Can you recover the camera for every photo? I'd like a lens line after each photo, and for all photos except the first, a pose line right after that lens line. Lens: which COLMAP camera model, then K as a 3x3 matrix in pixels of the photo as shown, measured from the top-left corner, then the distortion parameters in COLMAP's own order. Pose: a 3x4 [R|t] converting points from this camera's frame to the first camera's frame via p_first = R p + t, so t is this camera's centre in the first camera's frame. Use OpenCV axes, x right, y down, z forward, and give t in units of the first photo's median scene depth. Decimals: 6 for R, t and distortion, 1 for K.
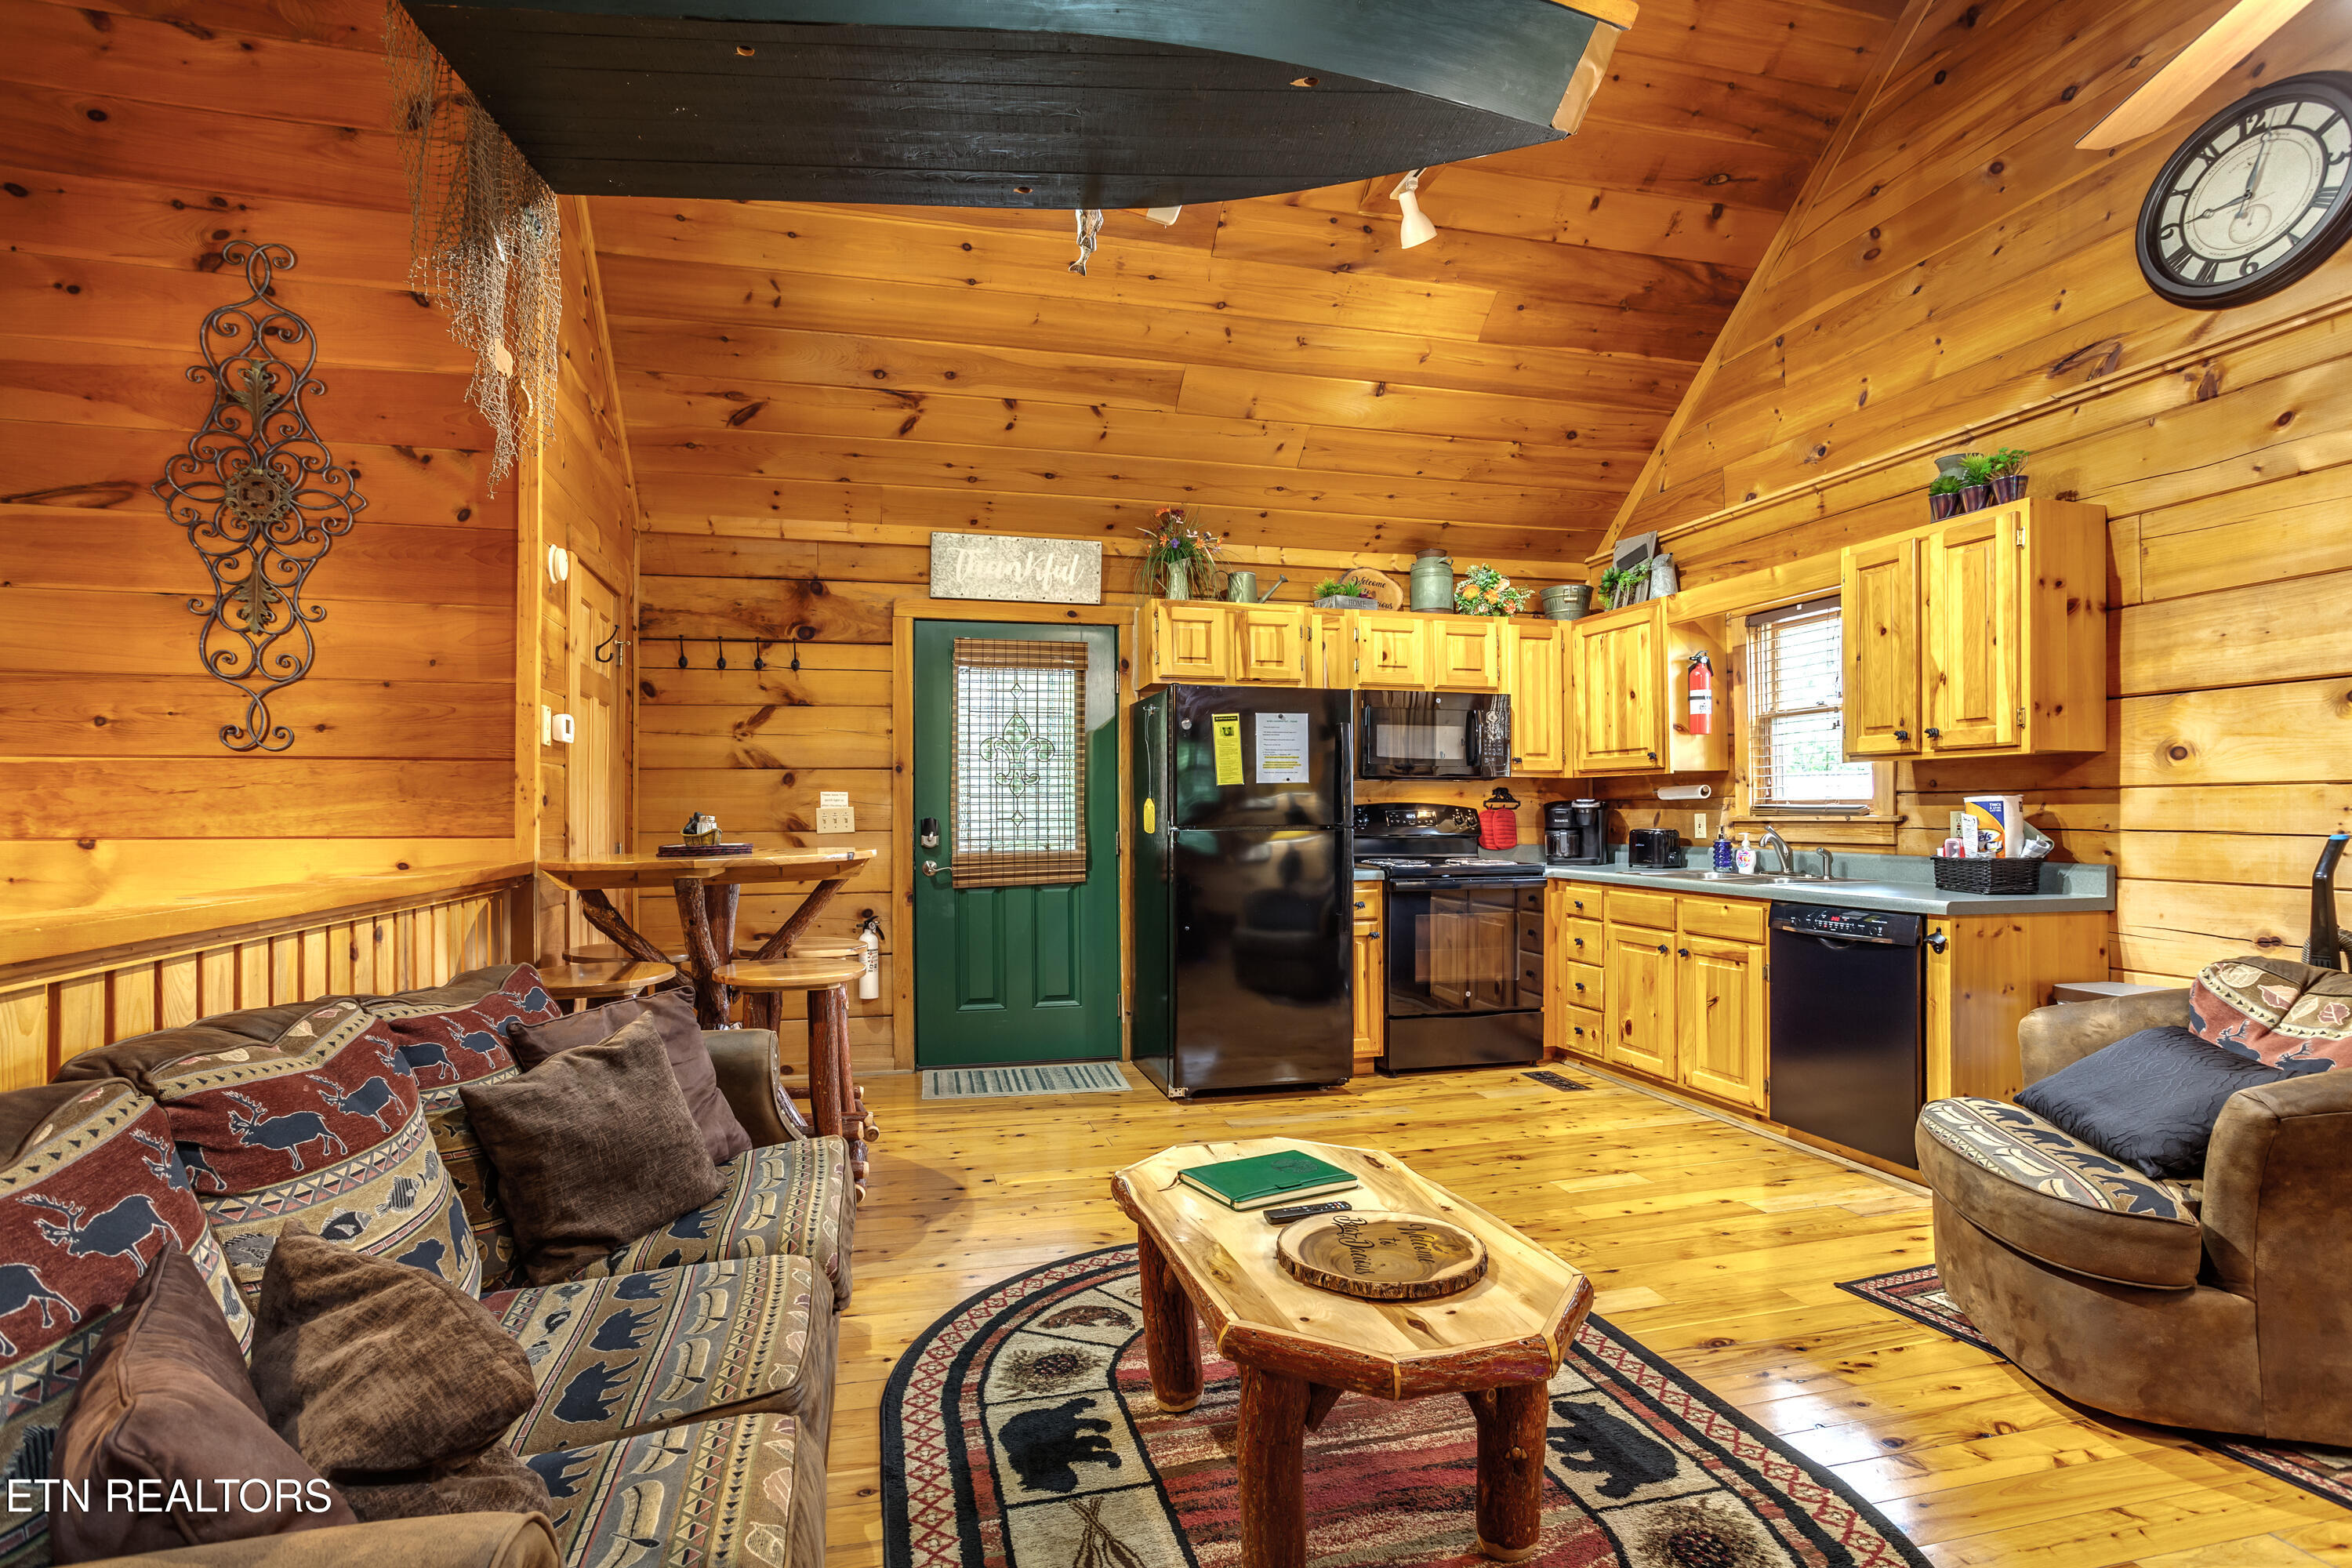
lens RADIAL K [[1244.6, 0, 1054.4], [0, 1244.6, 804.8], [0, 0, 1]] dist [-0.048814, 0.027185]
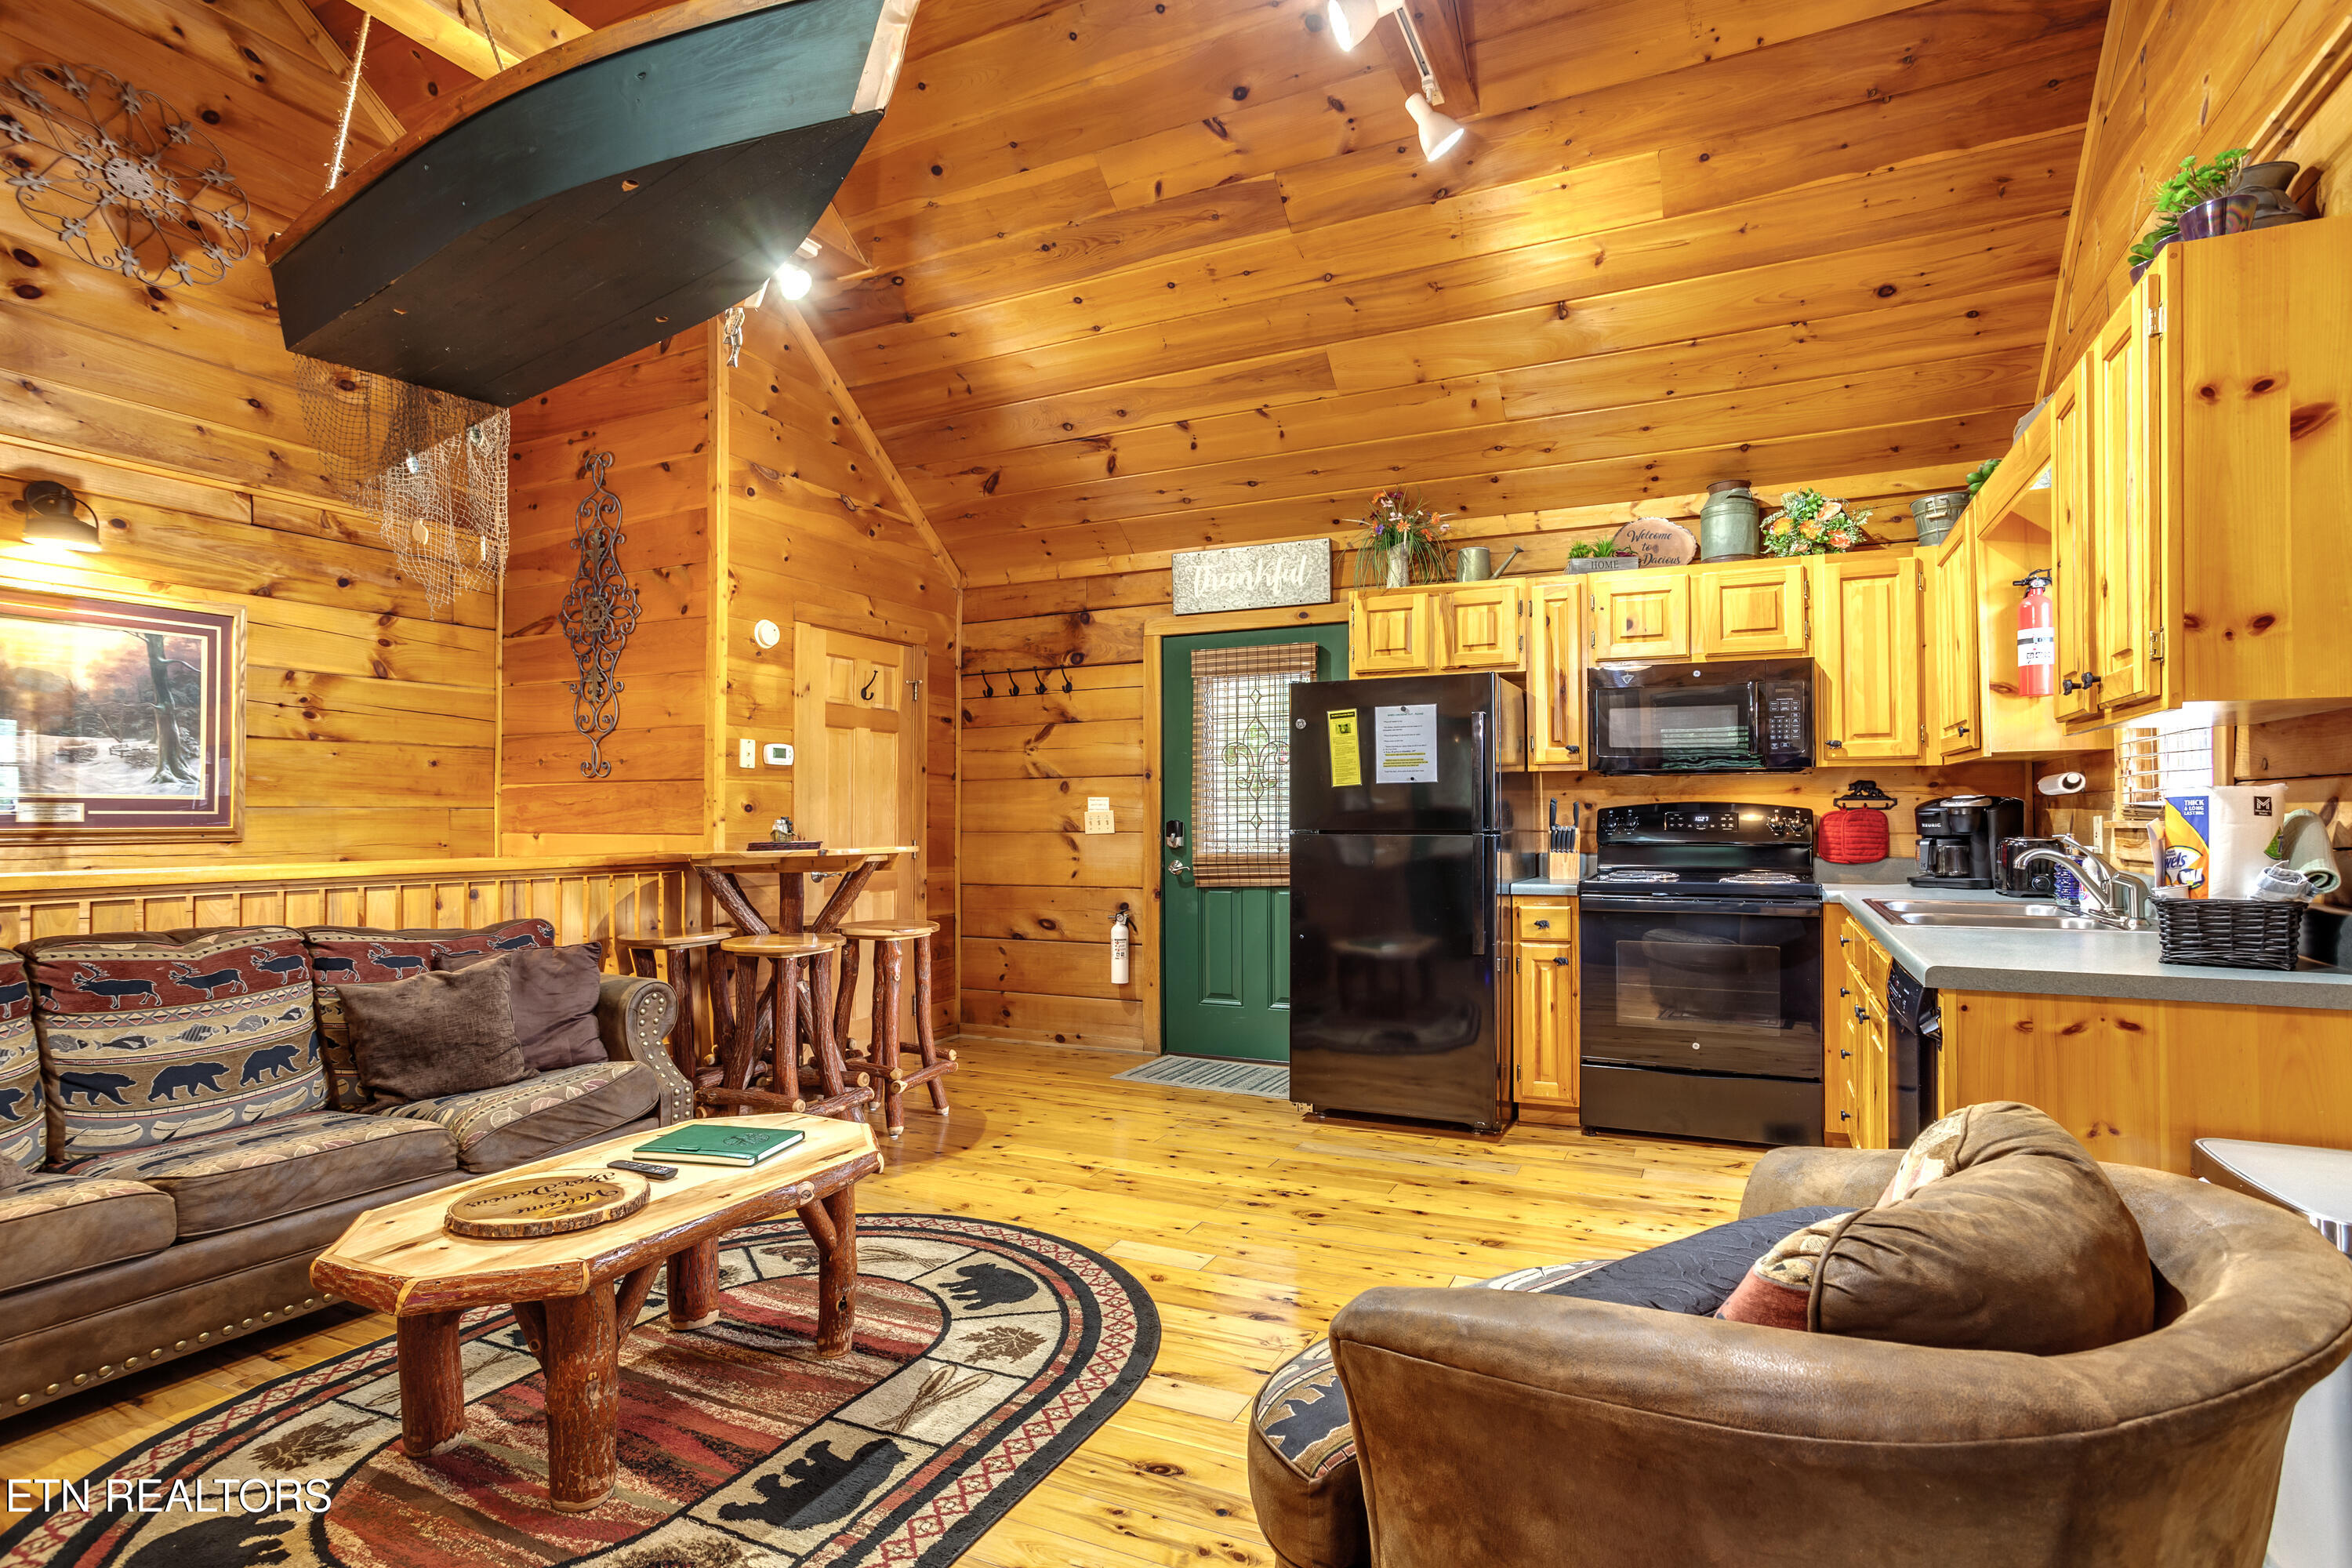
lens RADIAL K [[1174.4, 0, 1092.3], [0, 1174.4, 792.0], [0, 0, 1]] dist [-0.029260, 0.029270]
pose [[0.762398, -0.013810, -0.646961, 0.573466], [0.007657, 0.999895, -0.012321, -0.002175], [0.647063, 0.004440, 0.762423, 0.206394]]
